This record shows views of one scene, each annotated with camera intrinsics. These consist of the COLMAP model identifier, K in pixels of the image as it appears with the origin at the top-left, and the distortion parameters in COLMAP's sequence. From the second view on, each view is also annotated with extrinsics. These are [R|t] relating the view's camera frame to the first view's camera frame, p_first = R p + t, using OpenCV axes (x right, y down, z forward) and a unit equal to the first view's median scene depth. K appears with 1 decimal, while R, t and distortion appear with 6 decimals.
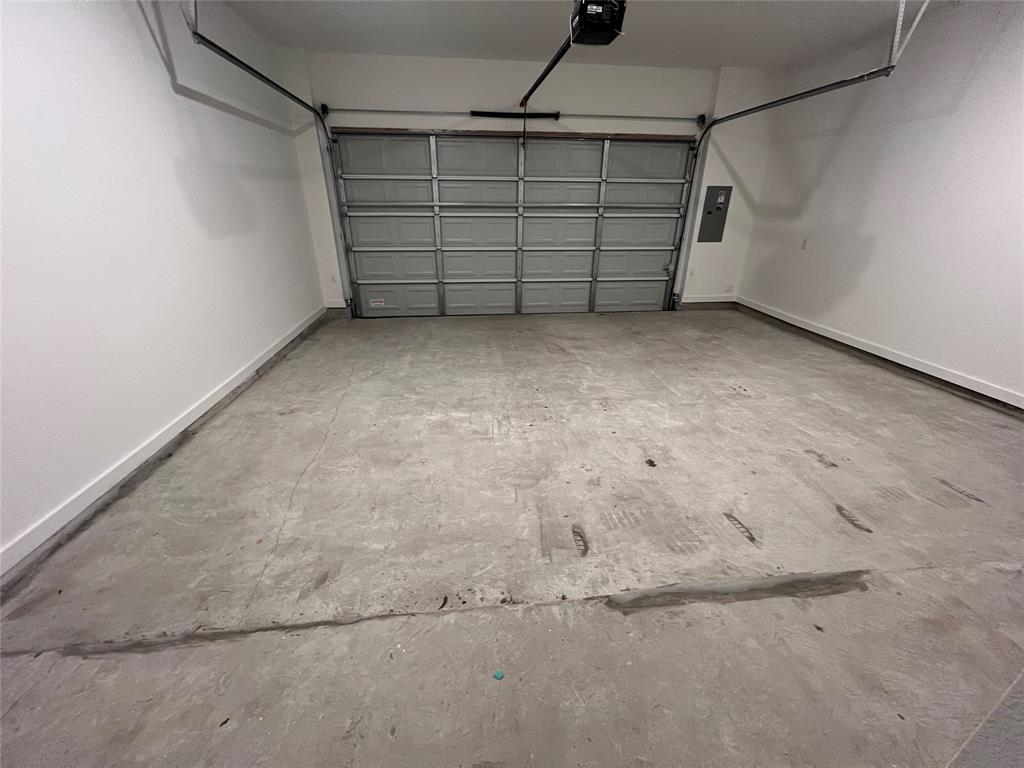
lens RADIAL K [[409.9, 0, 510.0], [0, 409.9, 382.7], [0, 0, 1]] dist [-0.002063, 0.001031]
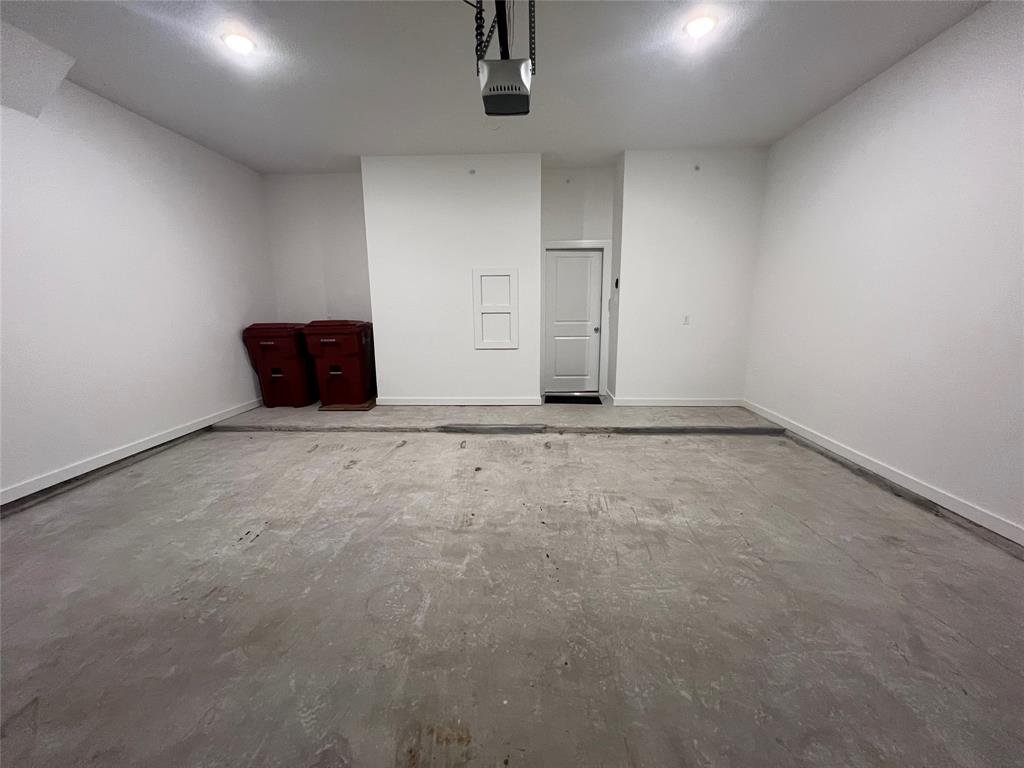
lens RADIAL K [[409.9, 0, 512.2], [0, 409.9, 385.1], [0, 0, 1]] dist [-0.002063, 0.001031]
pose [[-0.989839, -0.024838, 0.140005, 0.045302], [0.060170, 0.818954, 0.570697, -0.642915], [-0.128833, 0.573322, -0.809138, 1.571214]]
